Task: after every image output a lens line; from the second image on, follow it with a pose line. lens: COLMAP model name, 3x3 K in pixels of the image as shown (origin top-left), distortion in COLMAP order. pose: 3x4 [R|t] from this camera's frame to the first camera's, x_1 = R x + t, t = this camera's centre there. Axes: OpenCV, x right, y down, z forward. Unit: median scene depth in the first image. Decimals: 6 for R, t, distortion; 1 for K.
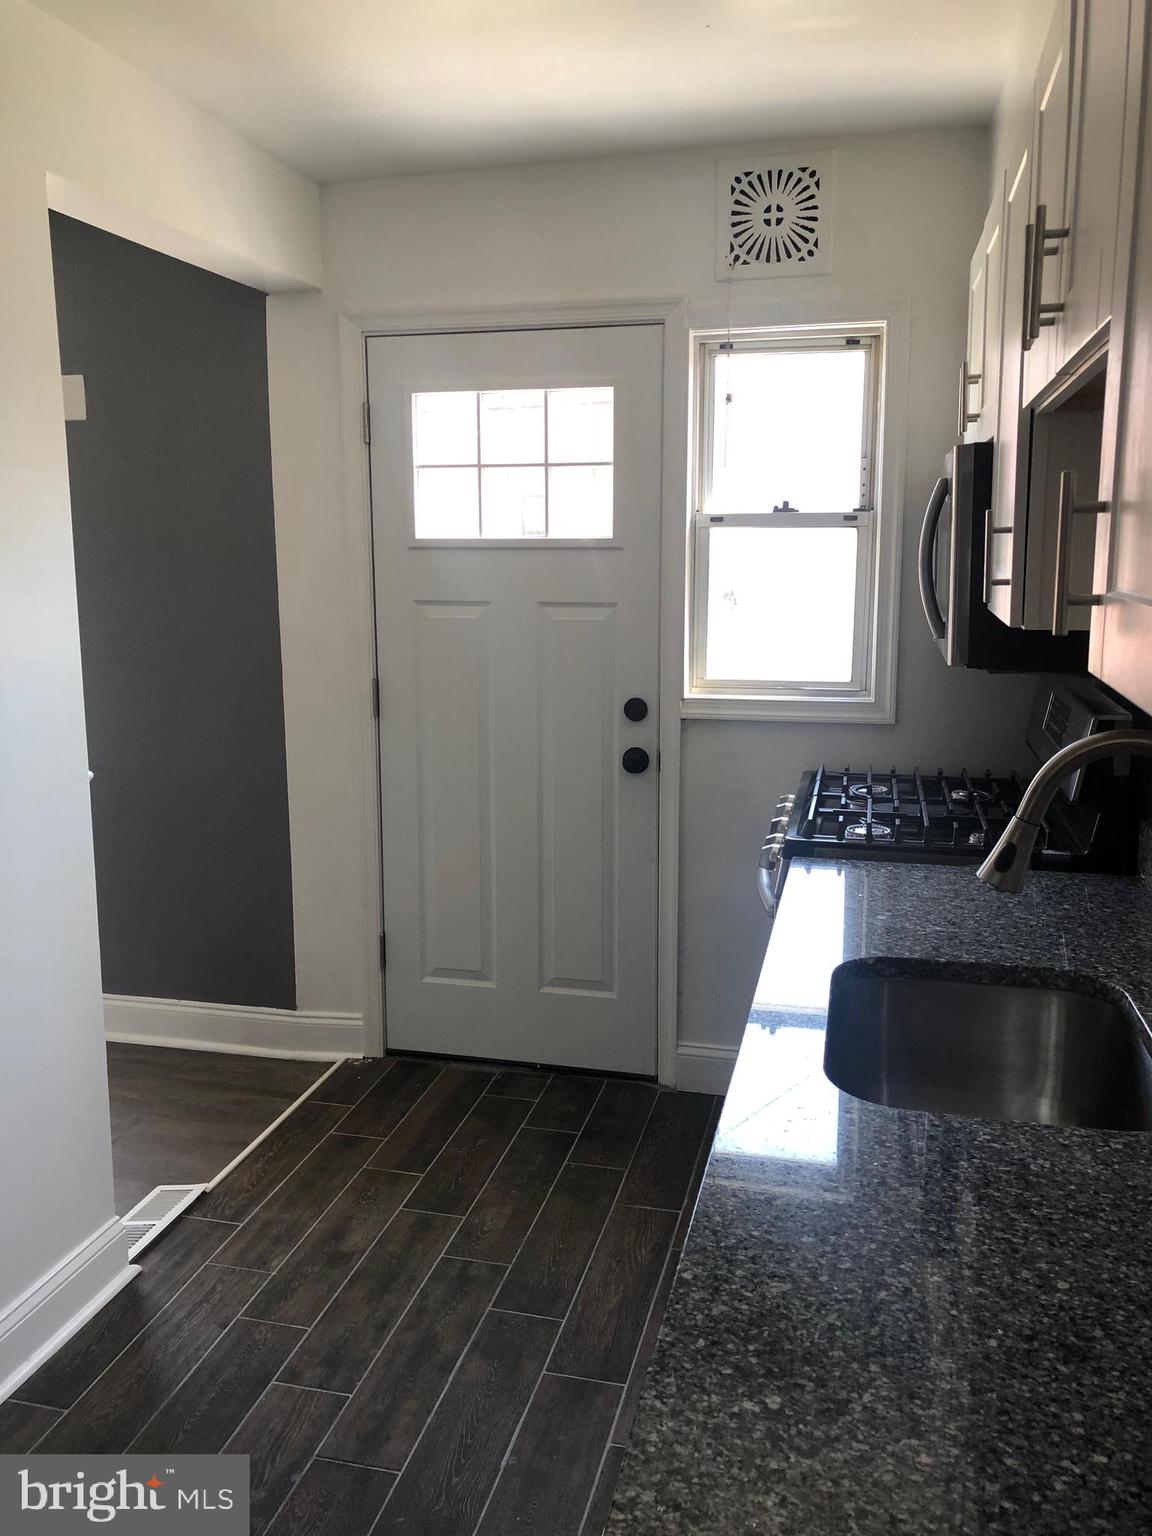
lens RADIAL K [[1287.0, 0, 576.0], [0, 1287.0, 768.0], [0, 0, 1]] dist [0.015328, 0.000541]
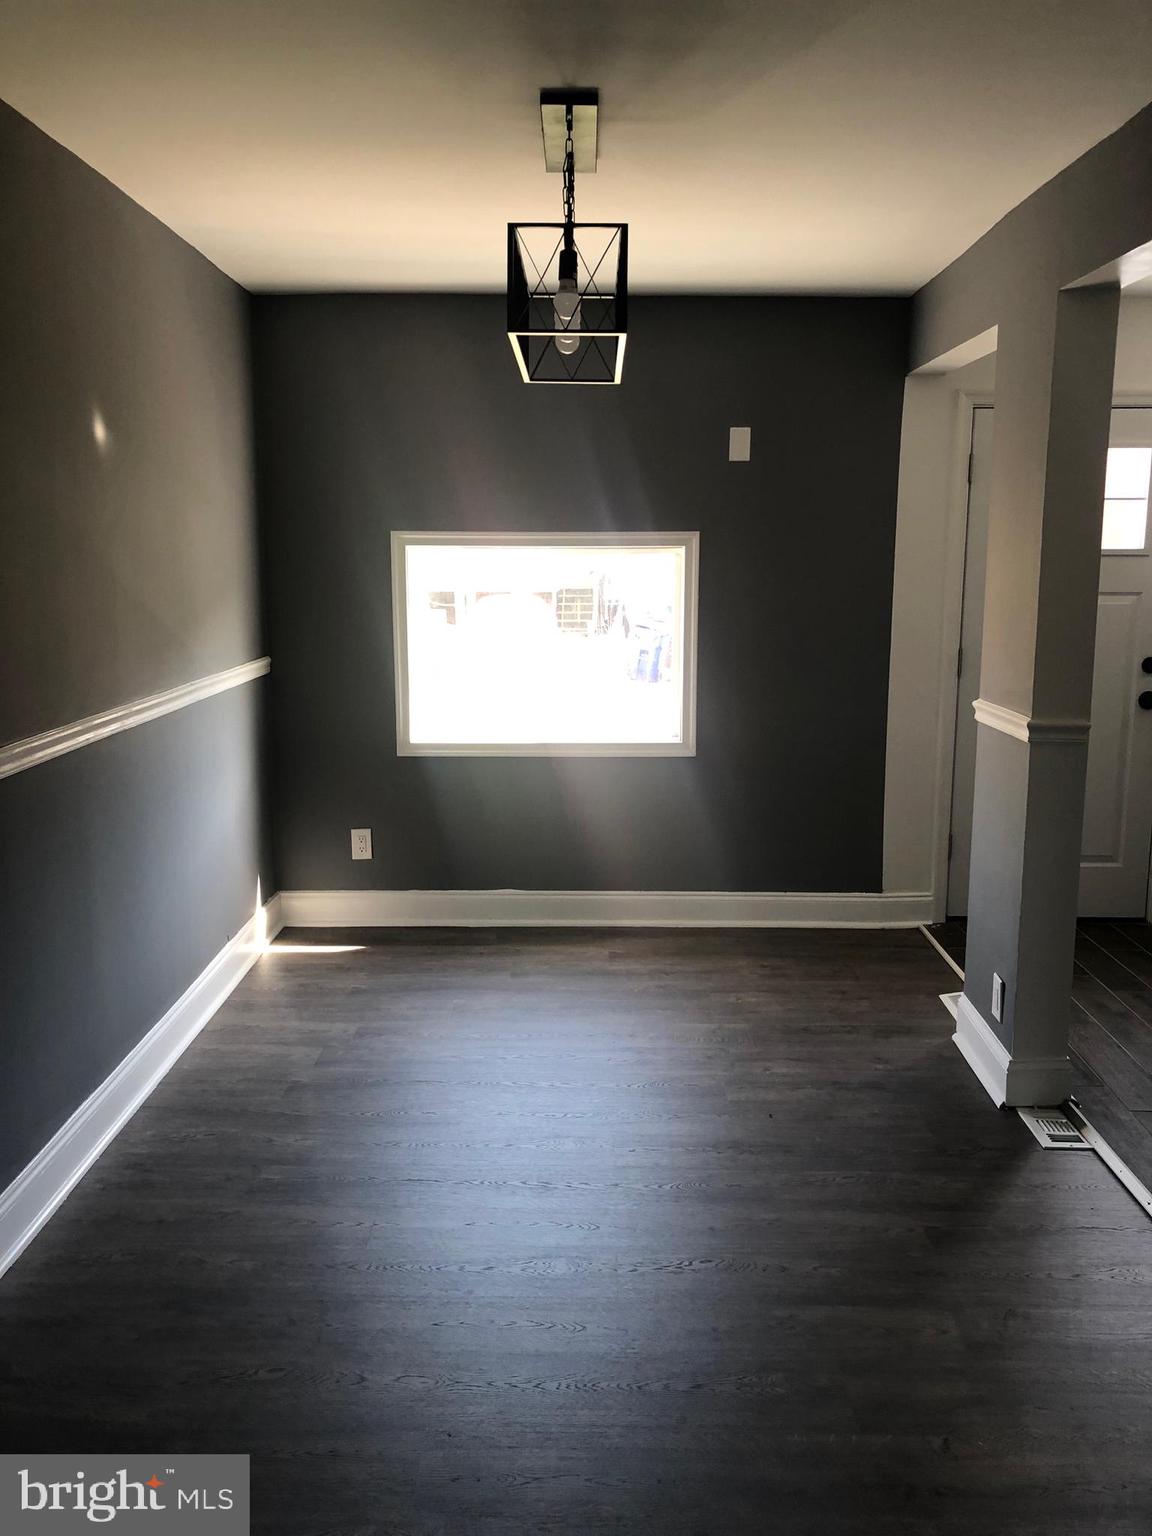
lens RADIAL K [[1287.0, 0, 576.0], [0, 1287.0, 768.0], [0, 0, 1]] dist [0.015328, 0.000541]
pose [[0.974131, -0.033402, 0.223503, -0.882337], [0.035424, 0.999360, -0.005044, 0.053733], [-0.223192, 0.012831, 0.974690, -0.277639]]
